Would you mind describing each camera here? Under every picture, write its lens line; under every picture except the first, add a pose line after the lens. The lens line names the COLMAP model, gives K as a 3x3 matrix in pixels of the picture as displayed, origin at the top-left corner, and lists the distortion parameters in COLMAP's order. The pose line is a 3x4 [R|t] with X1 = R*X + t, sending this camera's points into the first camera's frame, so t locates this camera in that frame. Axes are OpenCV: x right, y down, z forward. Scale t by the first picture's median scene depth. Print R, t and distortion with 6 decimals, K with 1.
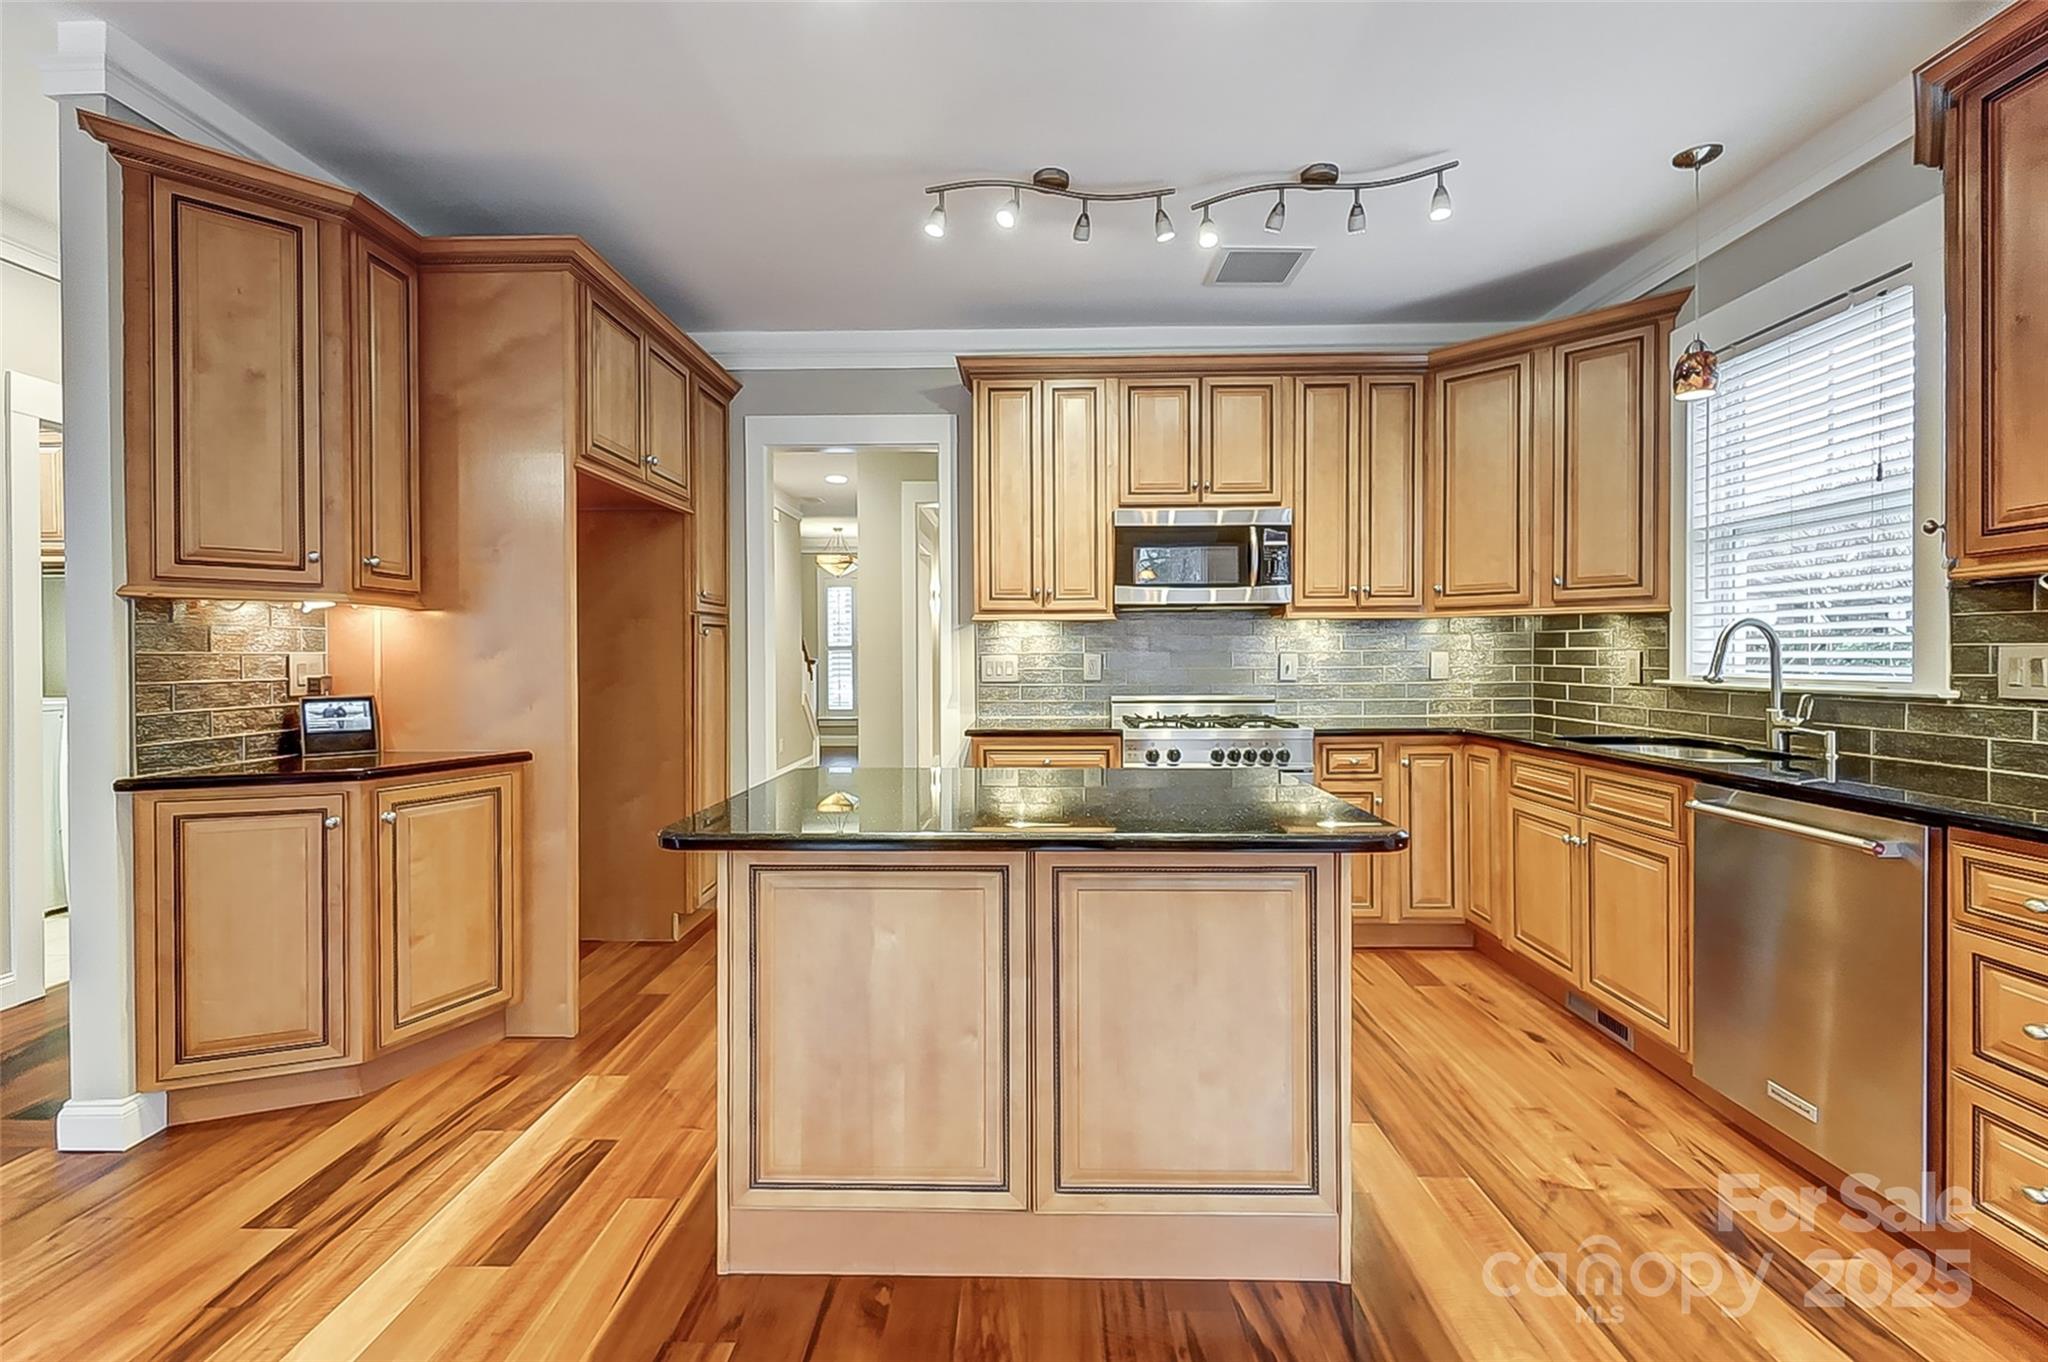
lens RADIAL K [[891.3, 0, 1018.3], [0, 891.3, 665.5], [0, 0, 1]] dist [0.004266, -0.000043]
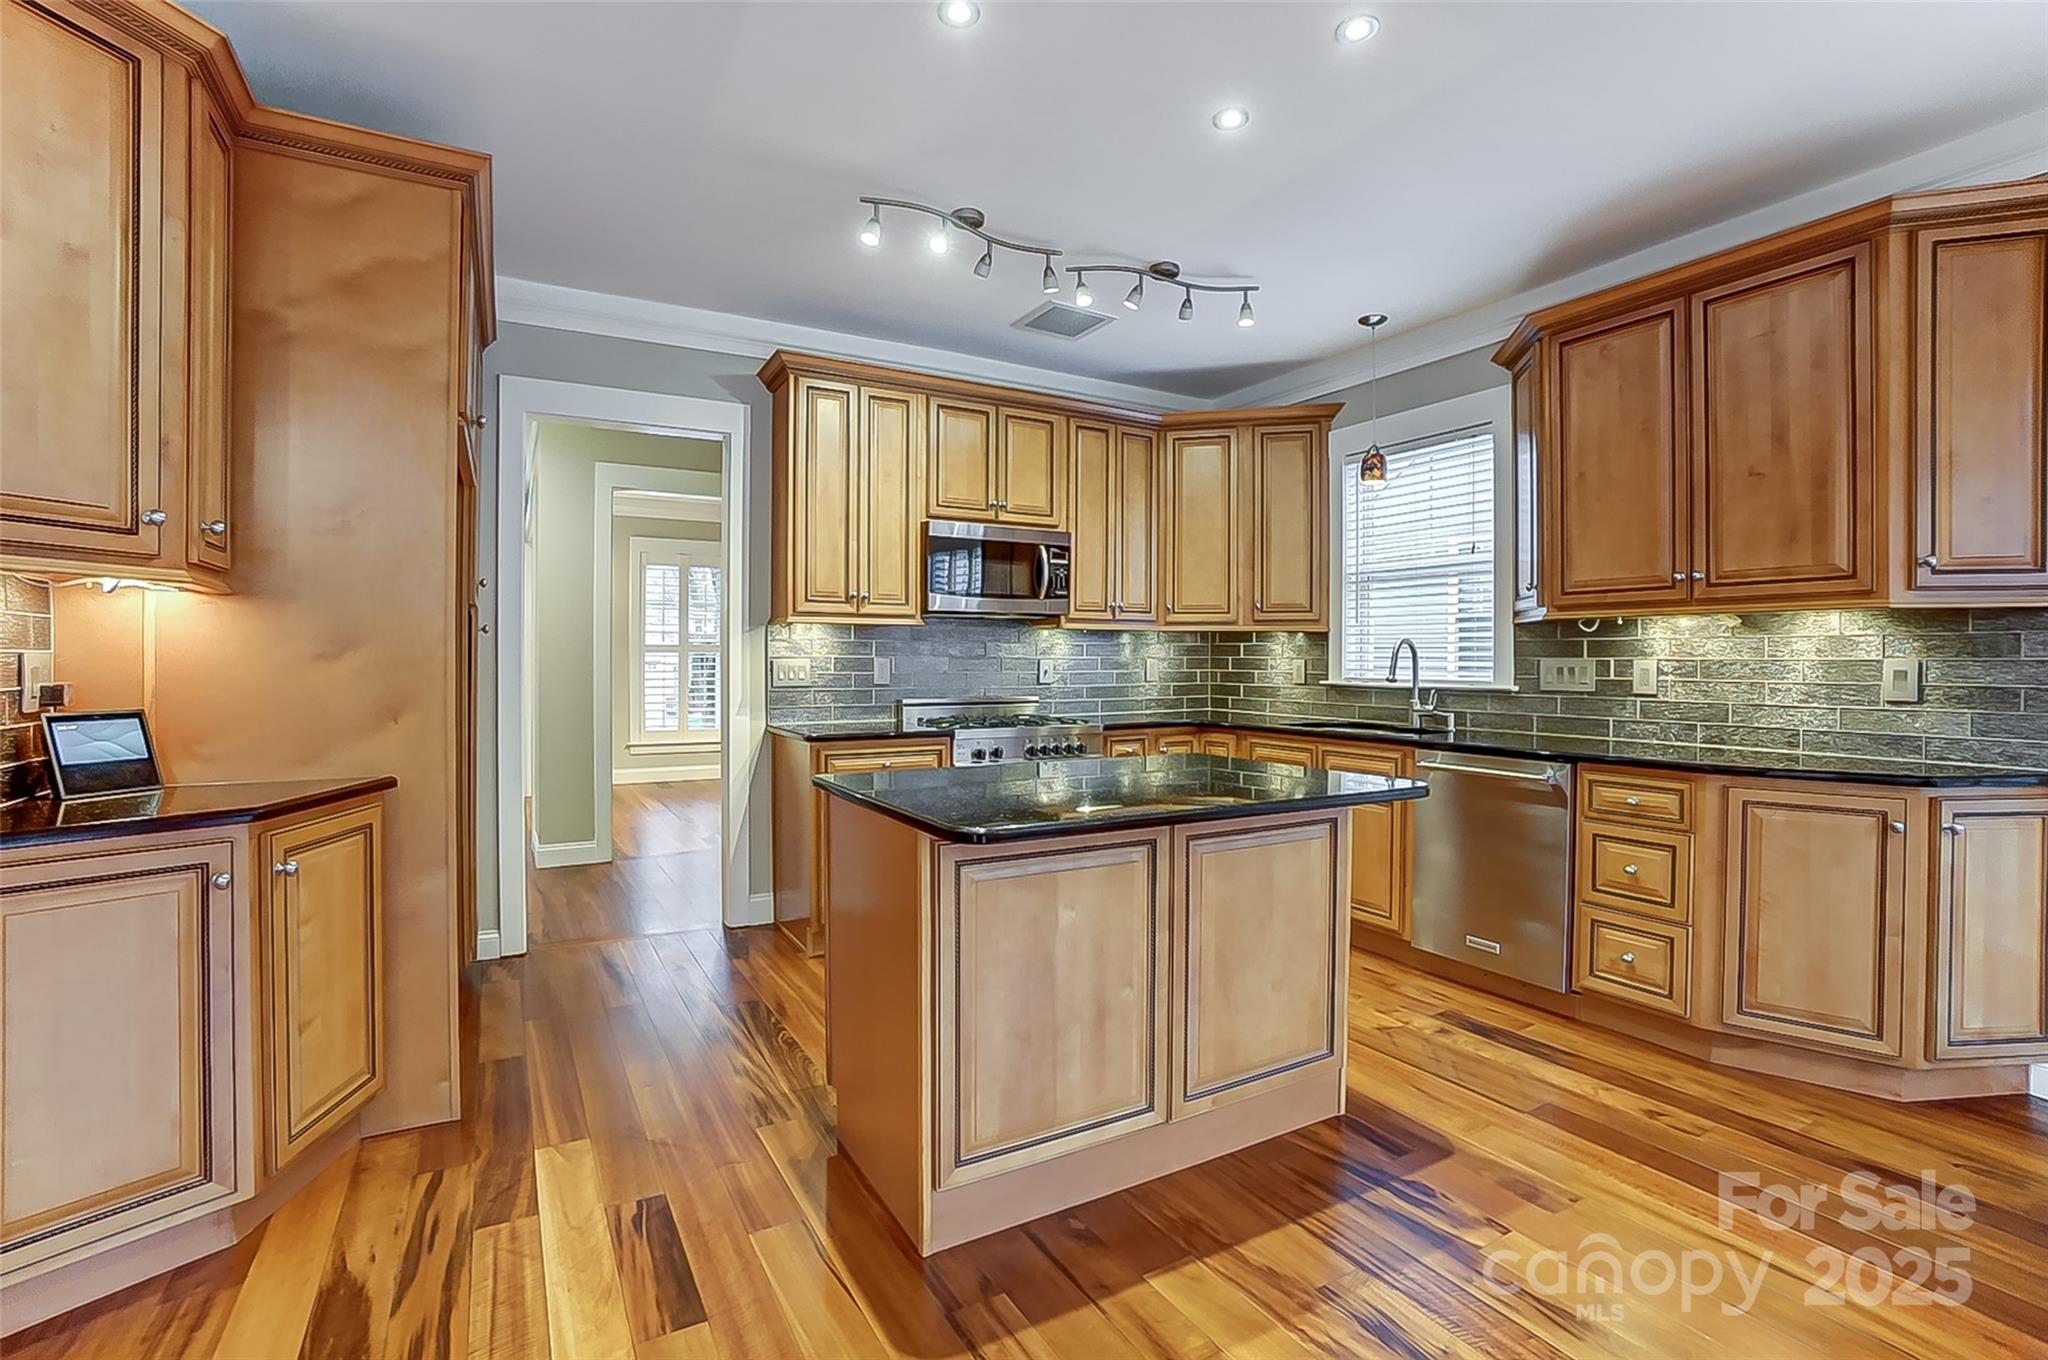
lens RADIAL K [[923.2, 0, 1014.8], [0, 923.2, 668.6], [0, 0, 1]] dist [-0.063389, 0.022290]
pose [[0.860831, 0.002263, 0.508886, -0.478620], [-0.001956, 0.999997, -0.001137, -0.000138], [-0.508887, -0.000017, 0.860833, 0.028401]]
